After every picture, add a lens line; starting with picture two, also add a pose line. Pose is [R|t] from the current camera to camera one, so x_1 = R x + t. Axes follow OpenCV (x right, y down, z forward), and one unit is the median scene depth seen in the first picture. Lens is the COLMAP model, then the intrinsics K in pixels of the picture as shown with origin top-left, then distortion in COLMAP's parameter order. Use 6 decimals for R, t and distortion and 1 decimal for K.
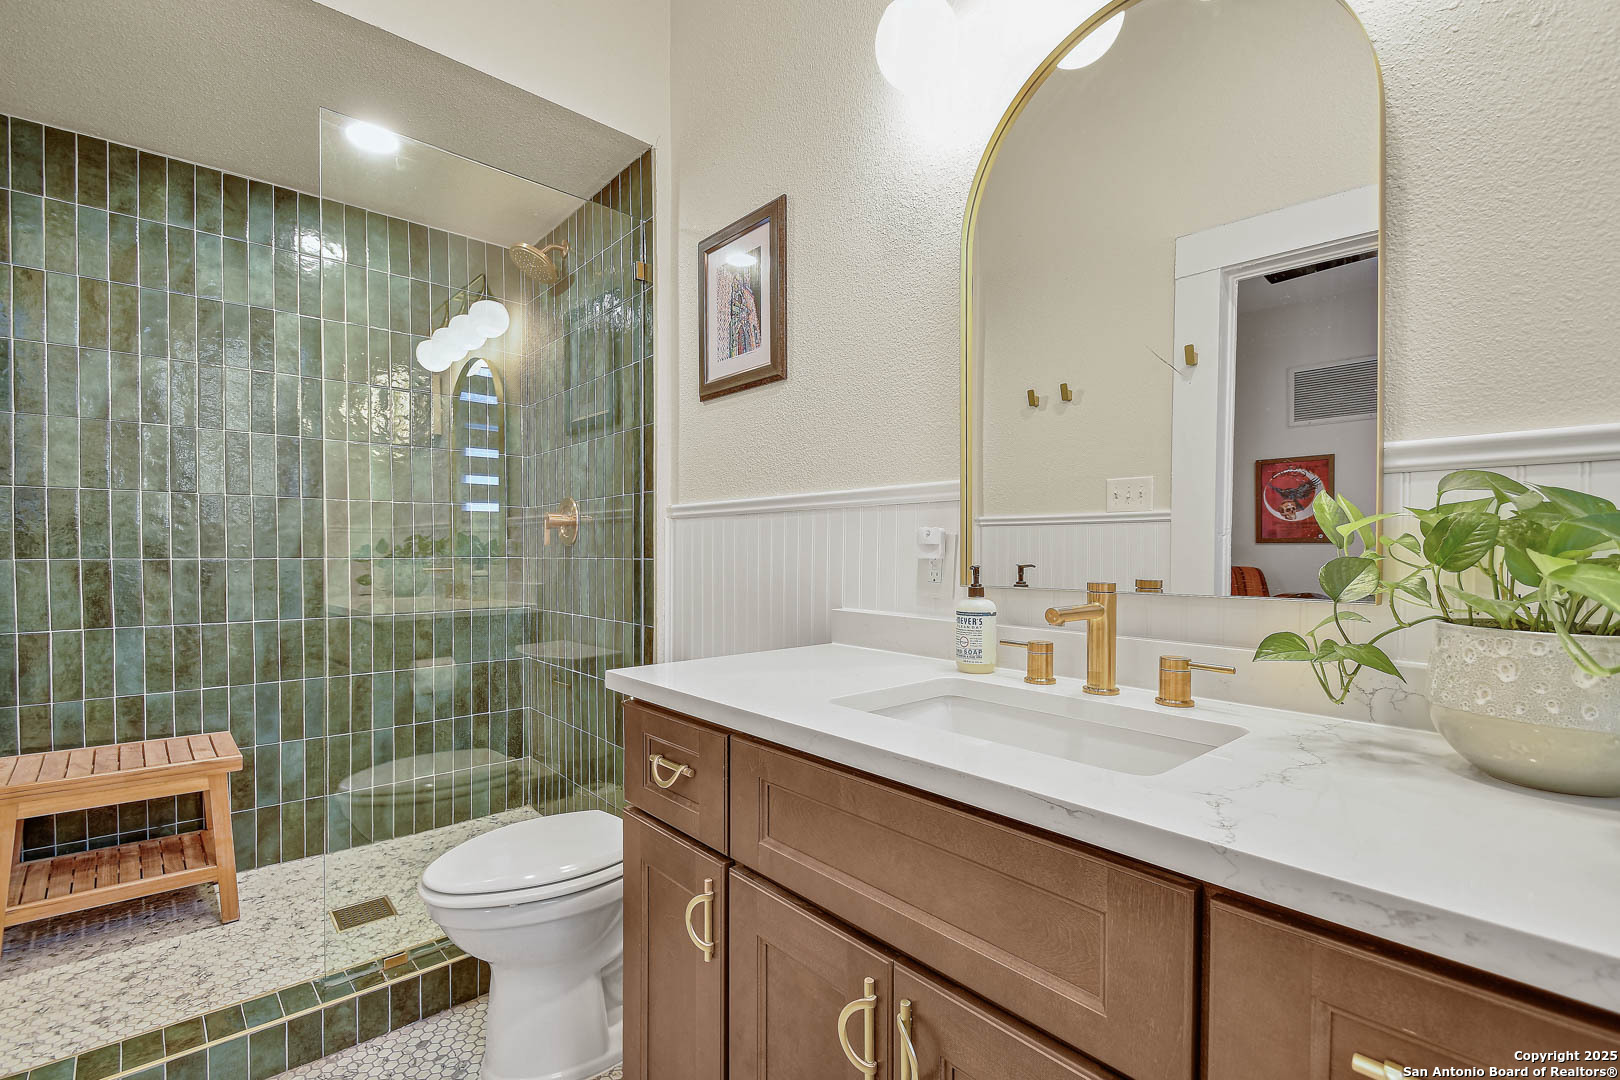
lens RADIAL K [[728.7, 0, 806.1], [0, 728.7, 551.4], [0, 0, 1]] dist [0.014496, -0.006571]
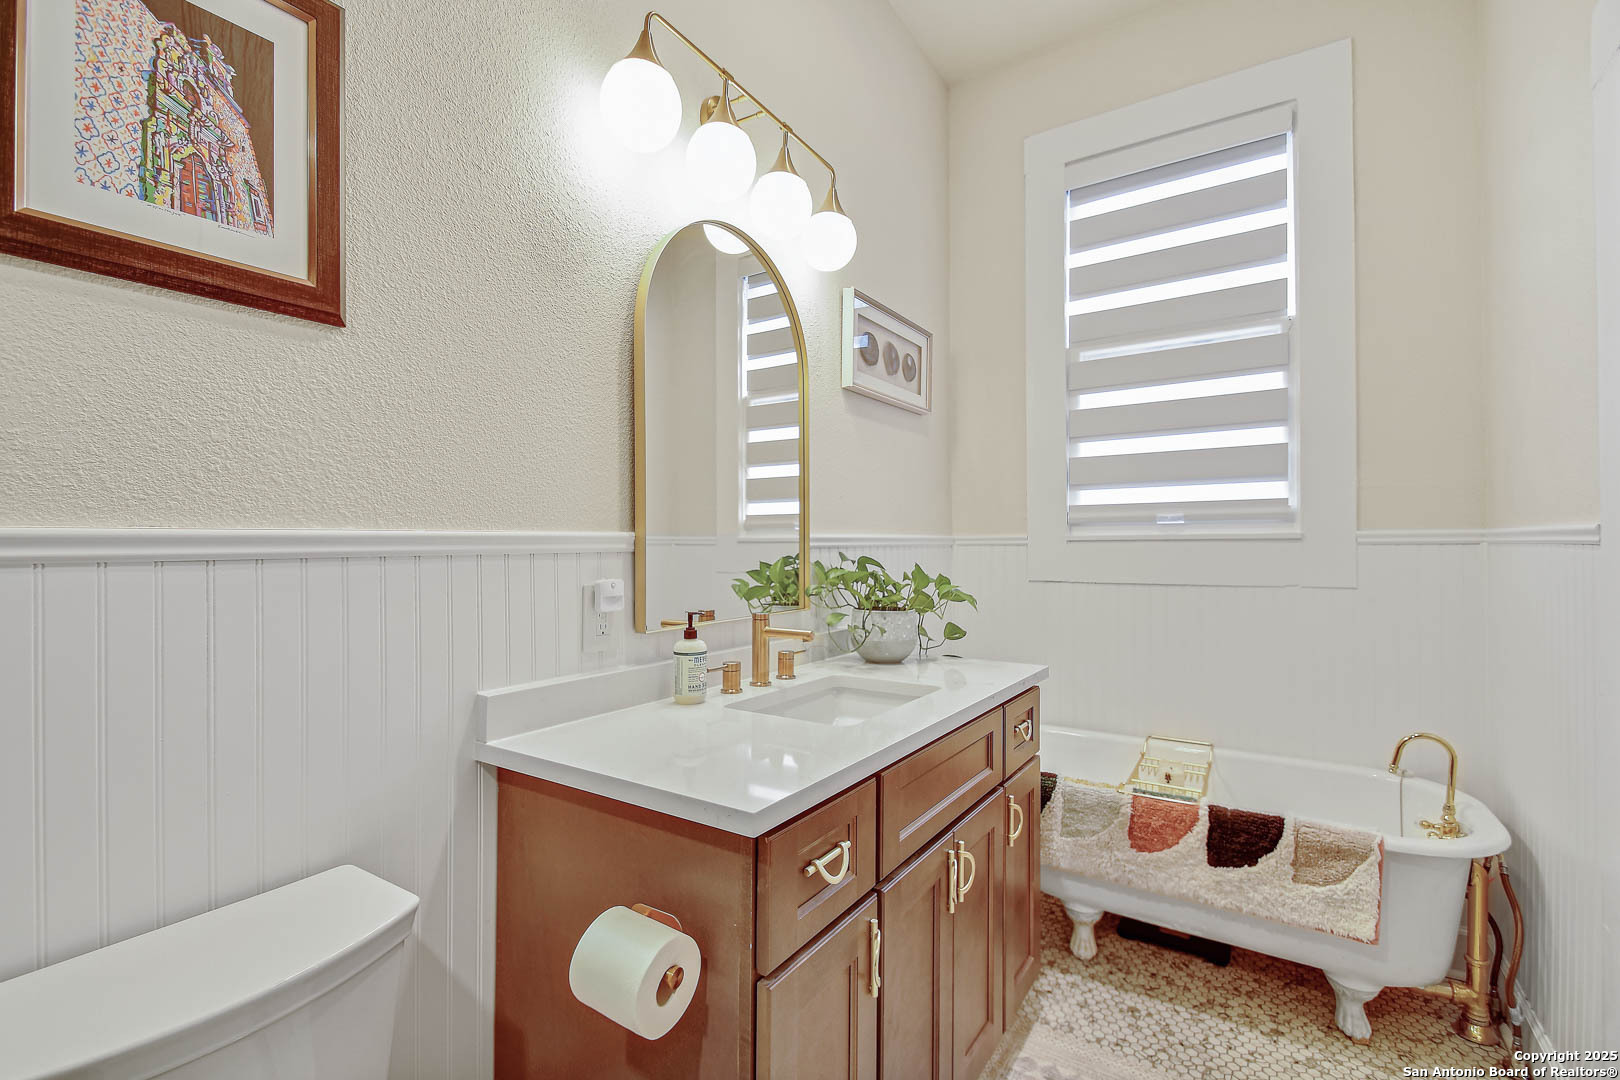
lens RADIAL K [[728.7, 0, 808.0], [0, 728.7, 542.1], [0, 0, 1]] dist [0.014496, -0.006571]
pose [[-0.236667, -0.002393, 0.971588, -0.654118], [0.002023, 0.999994, 0.002955, -0.065780], [-0.971589, 0.002665, -0.236660, 0.756629]]
